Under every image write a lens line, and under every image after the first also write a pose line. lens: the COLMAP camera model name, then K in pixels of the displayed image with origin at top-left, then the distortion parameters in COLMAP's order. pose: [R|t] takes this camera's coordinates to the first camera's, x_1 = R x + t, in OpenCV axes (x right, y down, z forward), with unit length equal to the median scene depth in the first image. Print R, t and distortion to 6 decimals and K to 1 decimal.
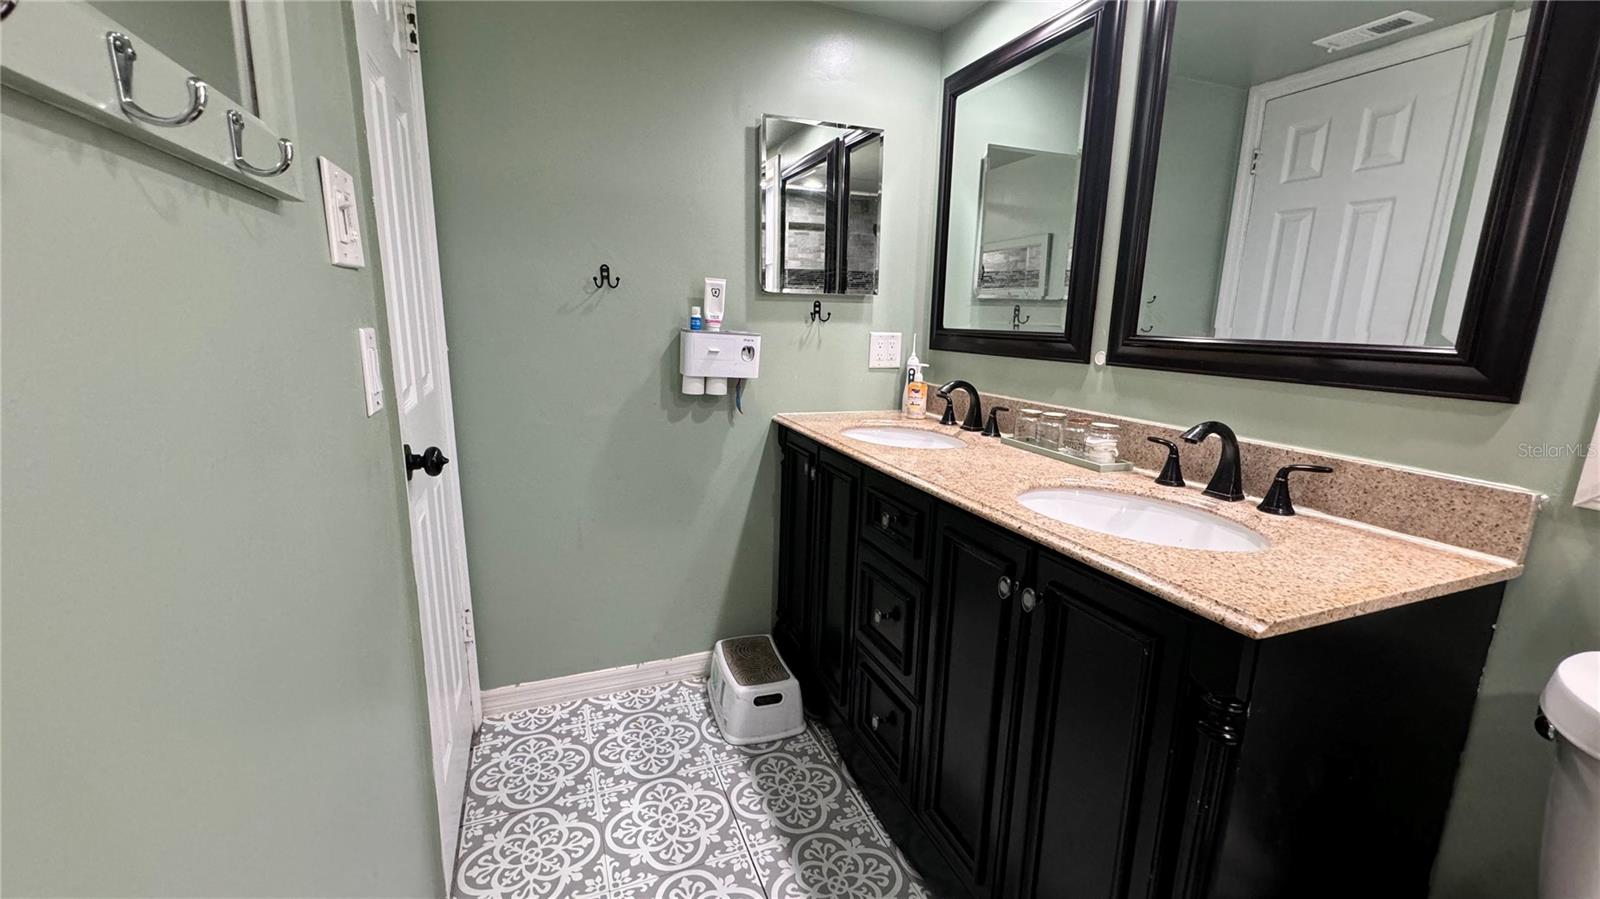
lens RADIAL K [[641.2, 0, 790.7], [0, 641.2, 439.2], [0, 0, 1]] dist [-0.002496, -0.000037]
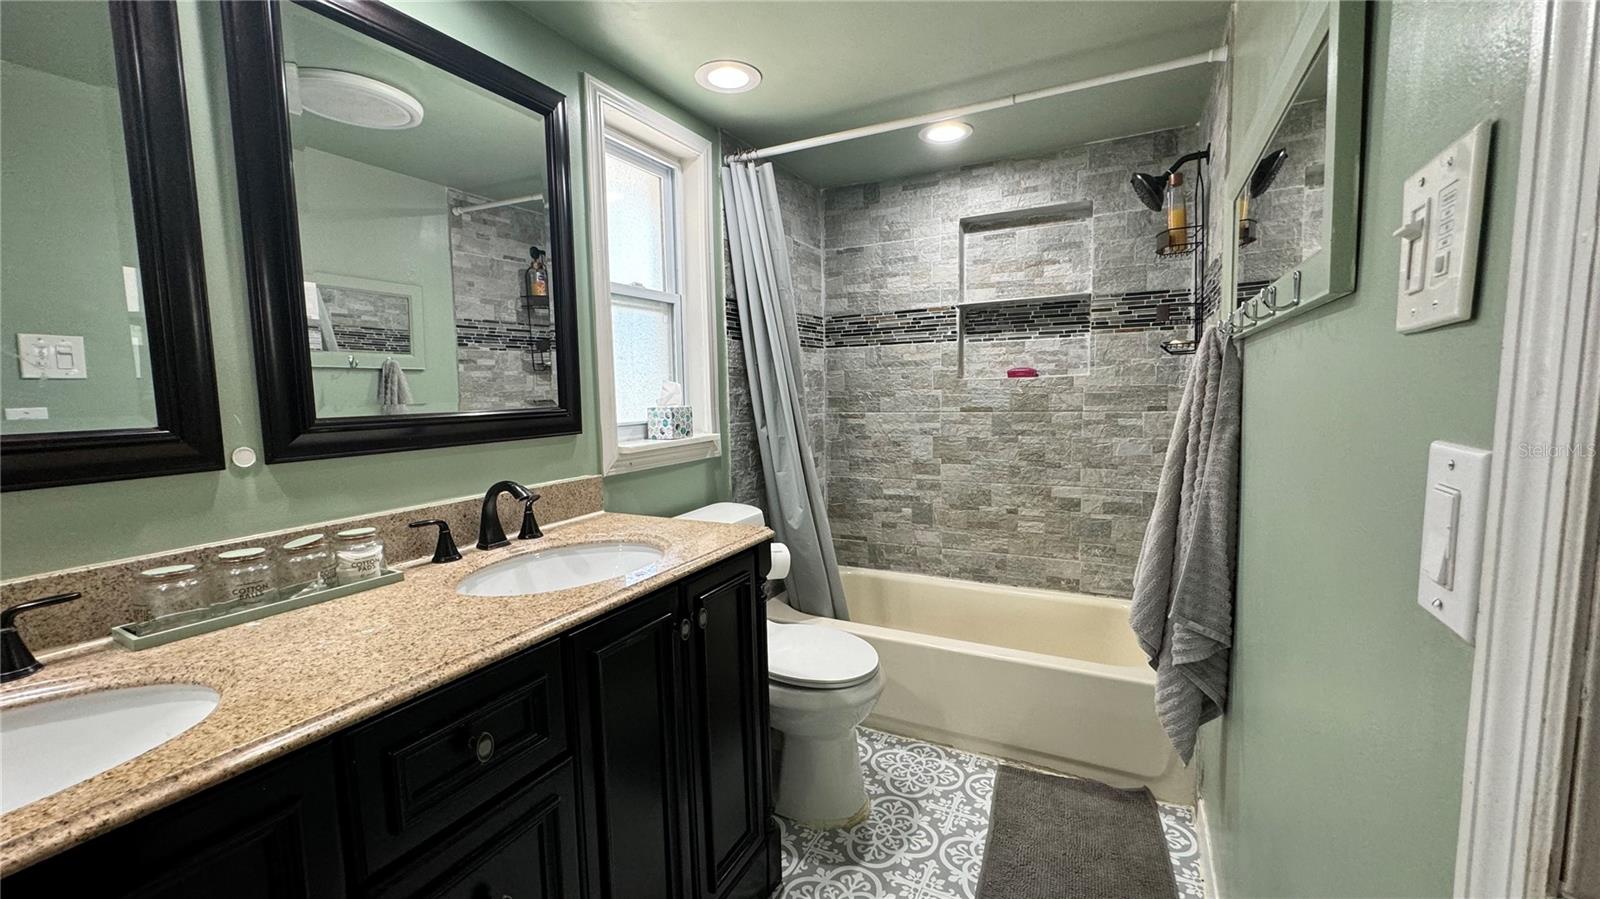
lens RADIAL K [[641.2, 0, 797.0], [0, 641.2, 460.3], [0, 0, 1]] dist [-0.002496, -0.000037]
pose [[-0.662651, -0.085263, 0.744059, -0.470363], [0.155323, 0.956251, 0.247908, -0.232804], [-0.732645, 0.279846, -0.620417, 1.158748]]
